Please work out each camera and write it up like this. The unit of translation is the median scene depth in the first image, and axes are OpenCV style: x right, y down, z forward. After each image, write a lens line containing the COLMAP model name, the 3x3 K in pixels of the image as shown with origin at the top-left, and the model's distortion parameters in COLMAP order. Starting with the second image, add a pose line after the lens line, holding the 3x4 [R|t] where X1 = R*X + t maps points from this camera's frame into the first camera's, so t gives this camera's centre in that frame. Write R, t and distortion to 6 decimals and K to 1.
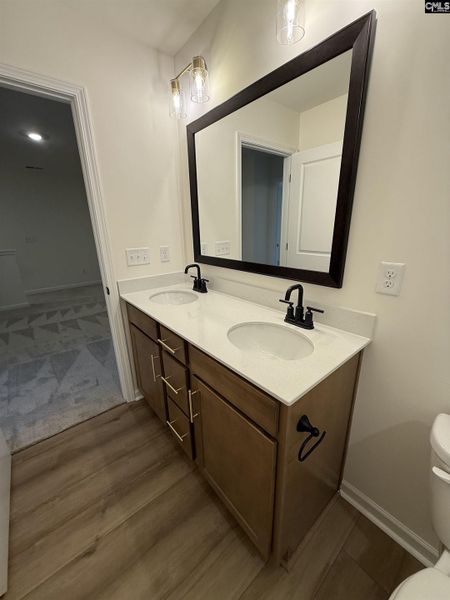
lens RADIAL K [[240.2, 0, 225.5], [0, 240.2, 295.4], [0, 0, 1]] dist [0.000163, -0.000004]
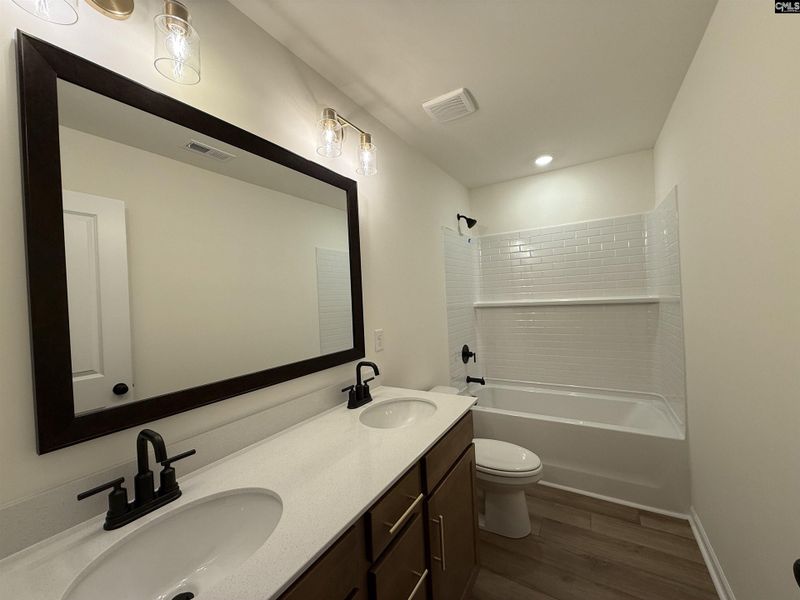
lens RADIAL K [[316.7, 0, 398.4], [0, 316.7, 300.7], [0, 0, 1]] dist [0.000475, -0.000189]
pose [[-0.318190, 0.033405, 0.947438, -1.013656], [0.328474, 0.941359, 0.077125, -0.335560], [-0.889303, 0.335749, -0.310504, 1.145956]]
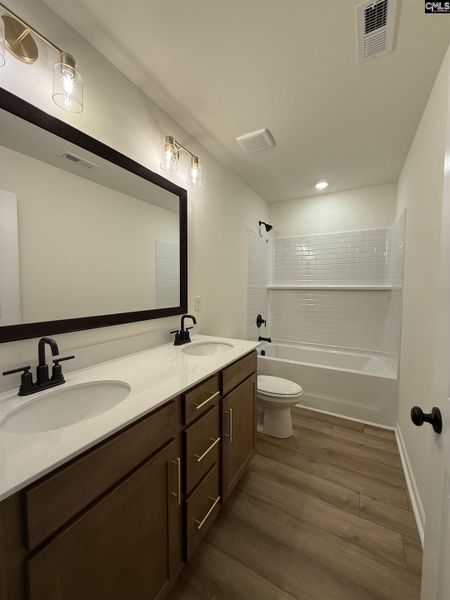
lens RADIAL K [[237.5, 0, 225.0], [0, 237.5, 300.0], [0, 0, 1]] dist [0.000475, -0.000189]
pose [[-0.354819, -0.031532, 0.934403, -1.152272], [0.275569, 0.951505, 0.136750, -0.265001], [-0.893401, 0.306014, -0.328922, 1.188258]]
